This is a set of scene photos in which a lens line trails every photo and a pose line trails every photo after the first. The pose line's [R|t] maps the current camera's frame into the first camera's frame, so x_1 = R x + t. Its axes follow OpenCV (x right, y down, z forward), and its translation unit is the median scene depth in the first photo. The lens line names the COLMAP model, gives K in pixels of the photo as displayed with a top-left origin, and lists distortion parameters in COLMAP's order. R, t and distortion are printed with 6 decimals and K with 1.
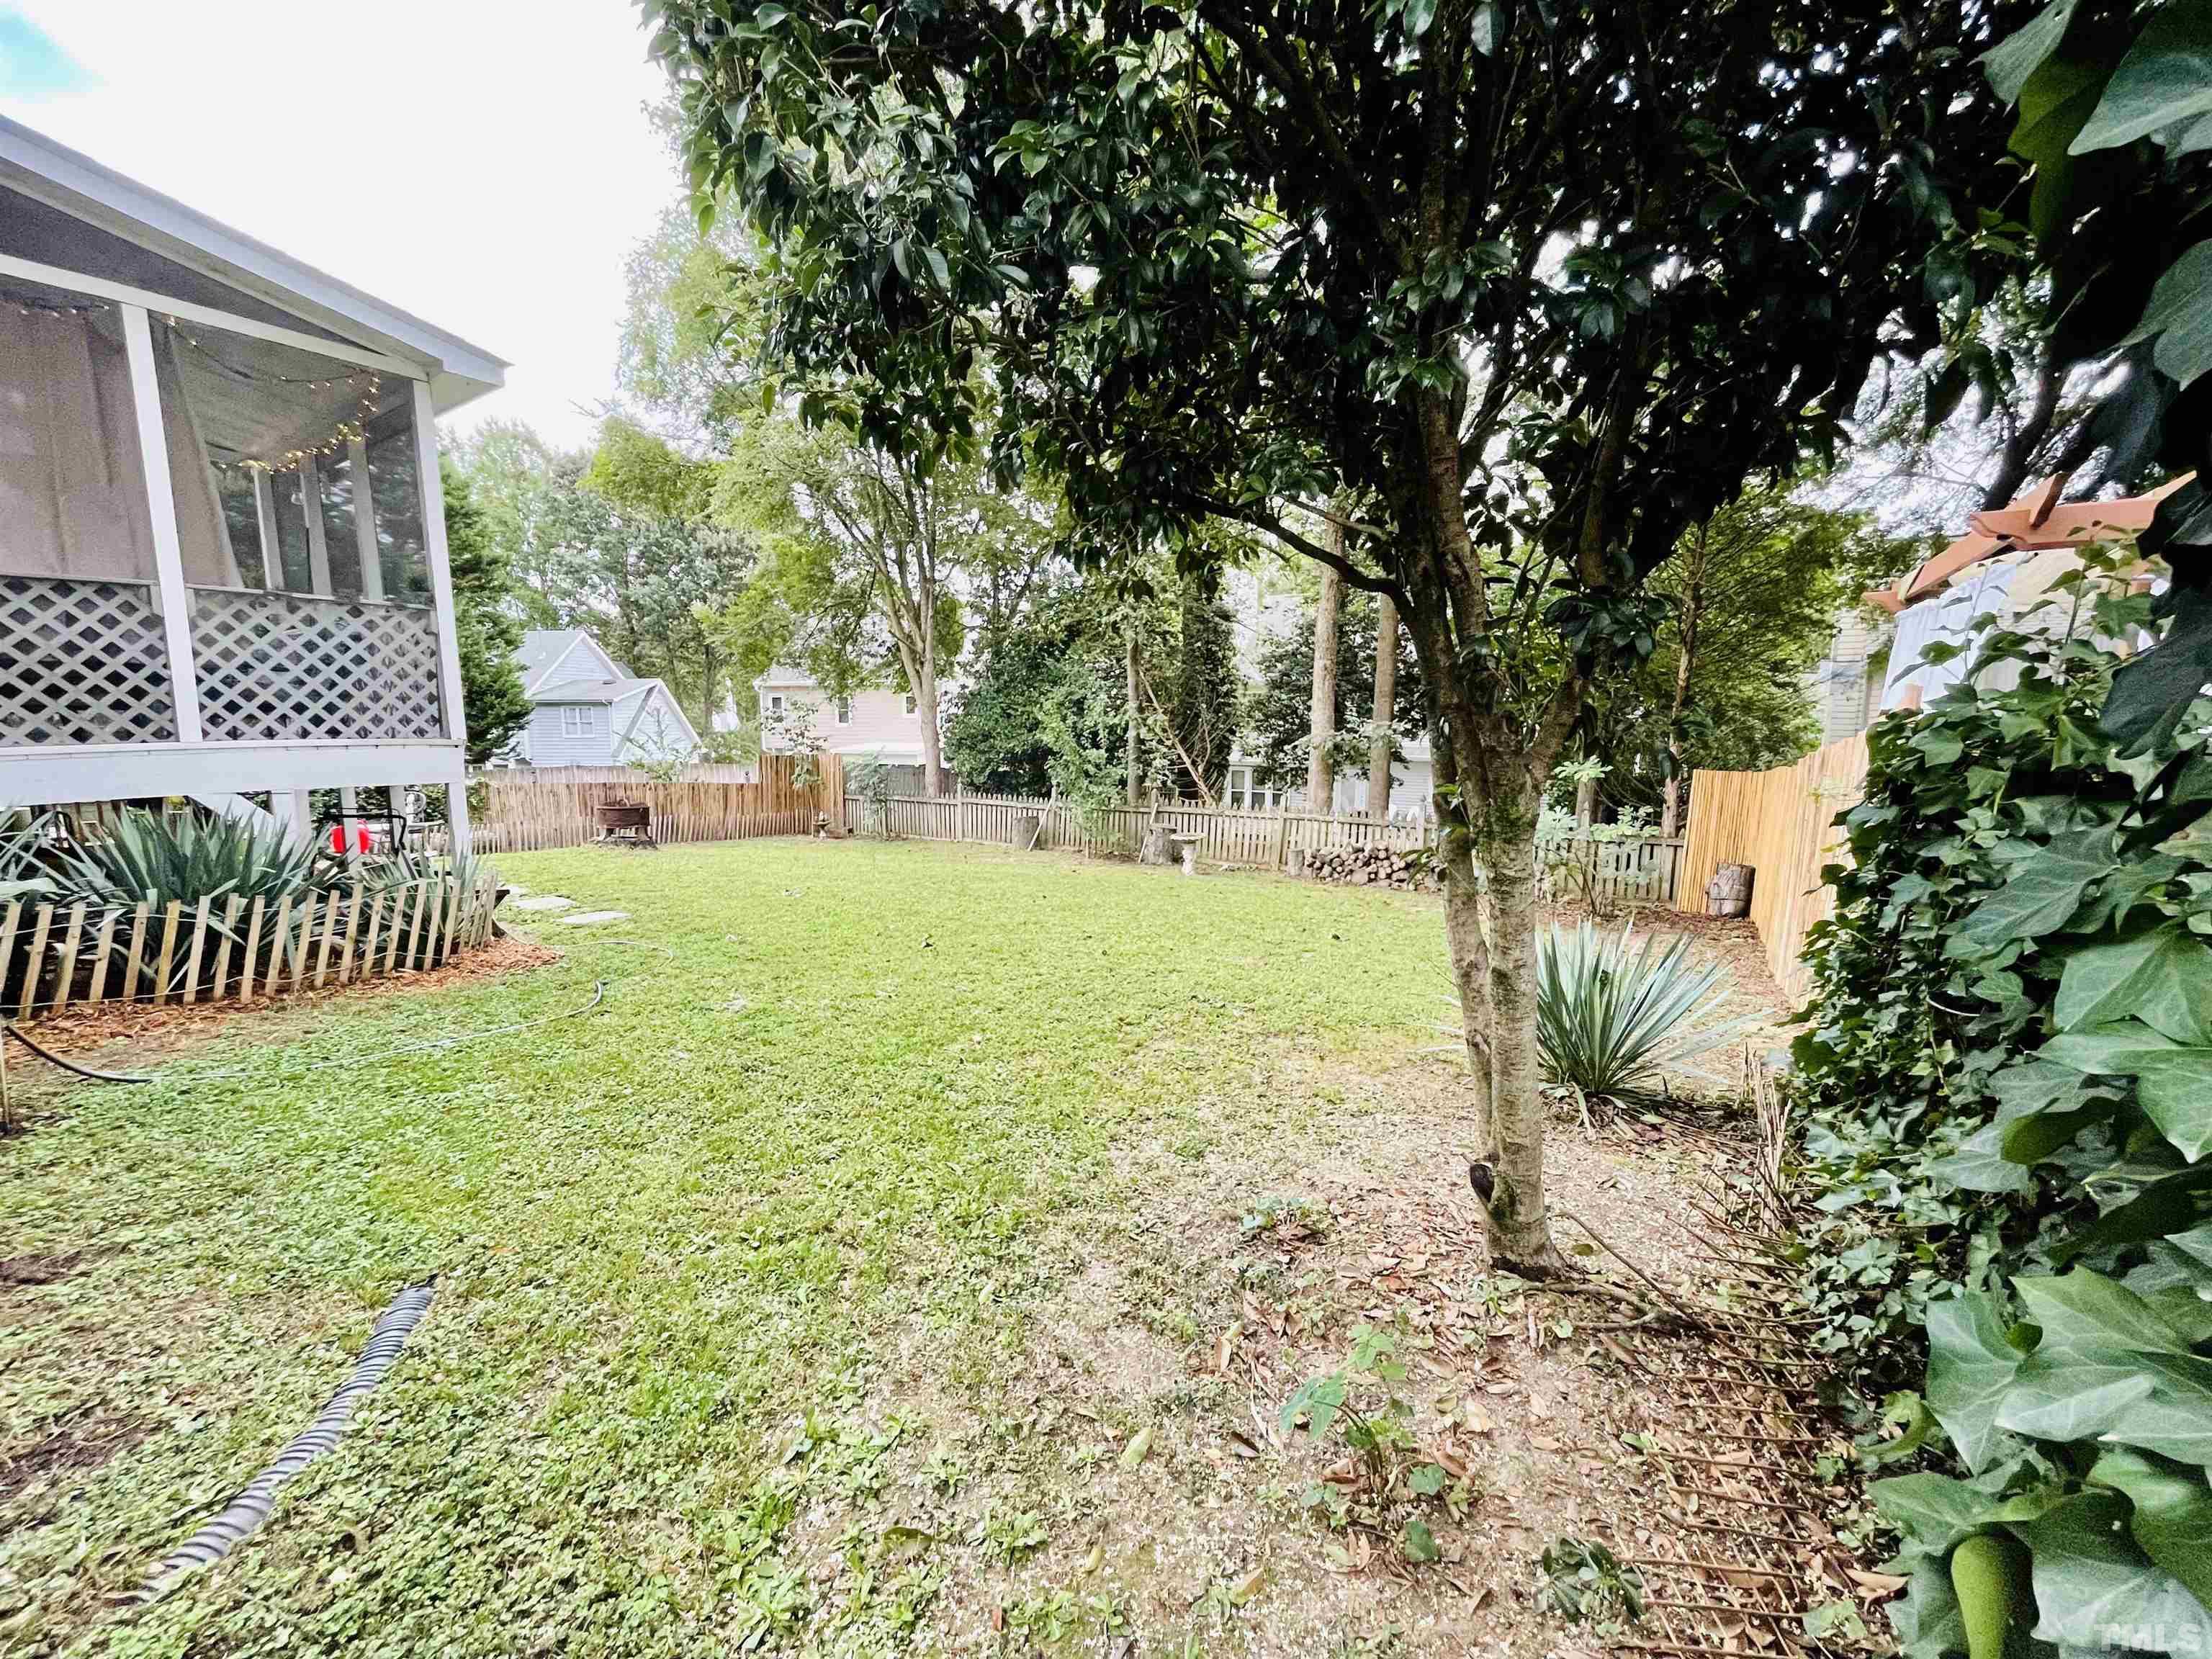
lens RADIAL K [[898.7, 0, 1097.1], [0, 898.7, 835.5], [0, 0, 1]] dist [-0.009646, -0.000035]
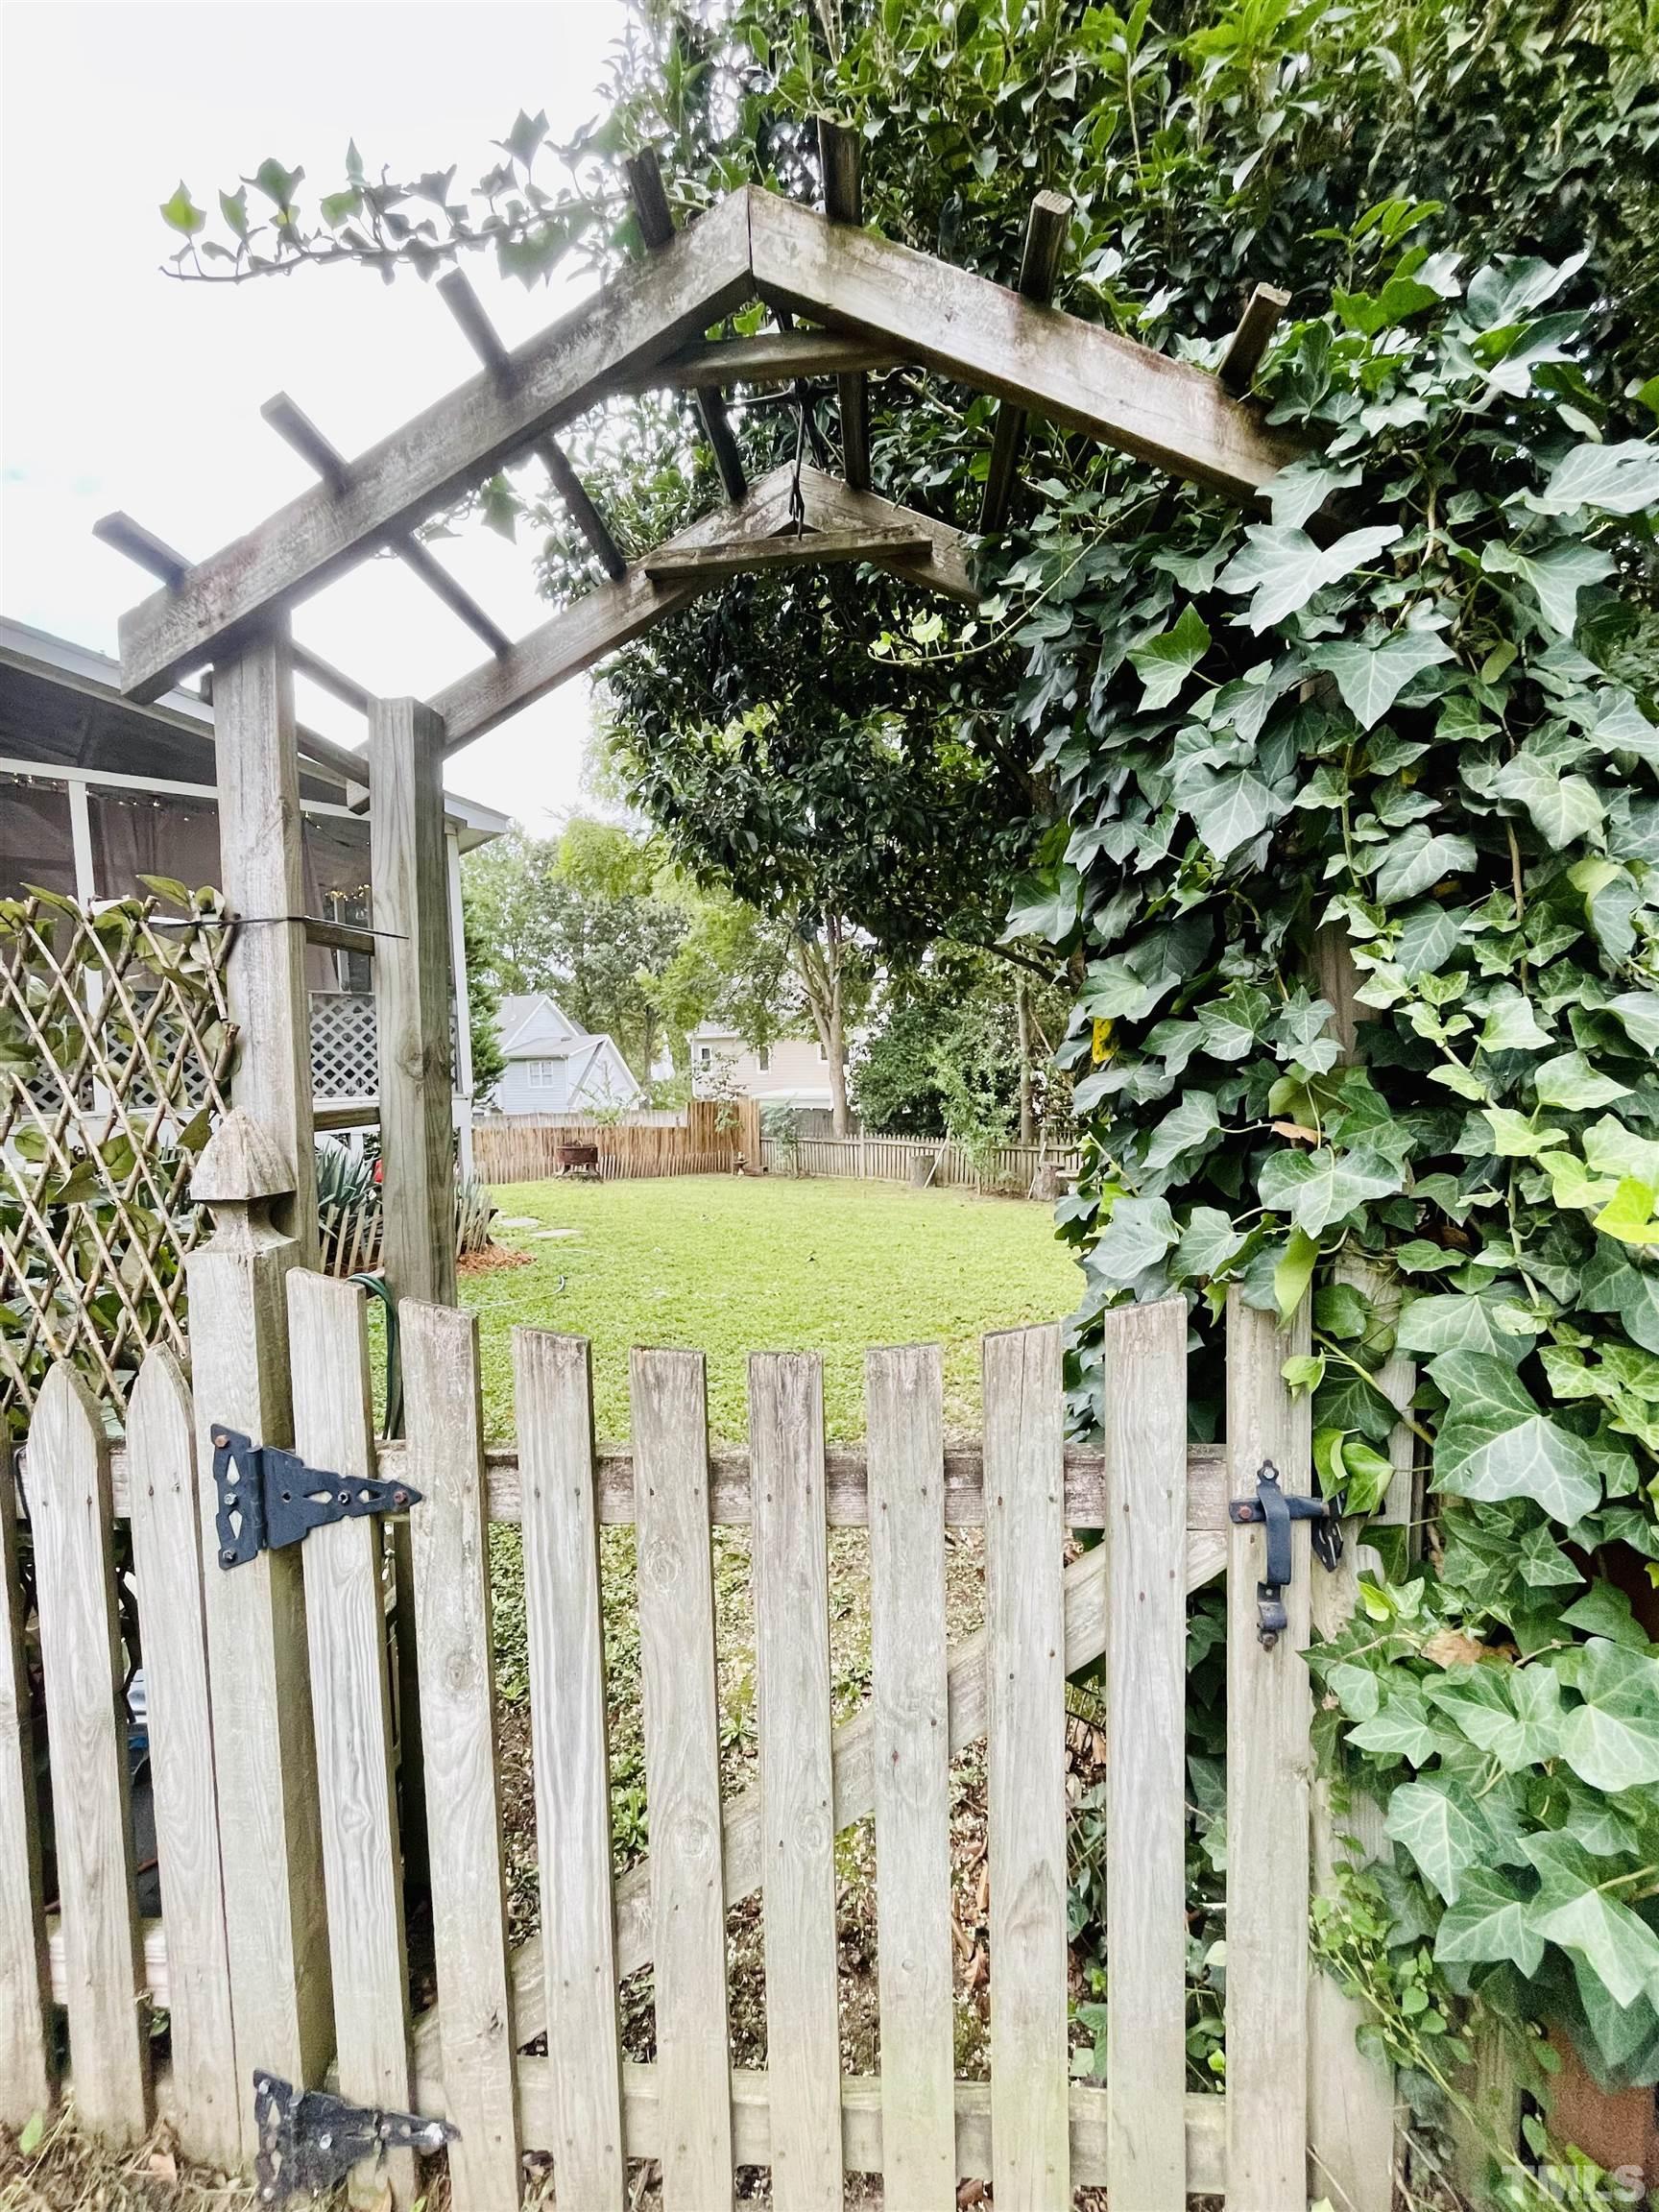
lens RADIAL K [[1108.2, 0, 829.5], [0, 1108.2, 1106.0], [0, 0, 1]] dist [-0.002783, -0.000087]
pose [[0.968924, -0.013849, -0.246969, 0.136794], [-0.005860, 0.996866, -0.078888, 0.023967], [0.247288, 0.077883, 0.965807, -0.294048]]
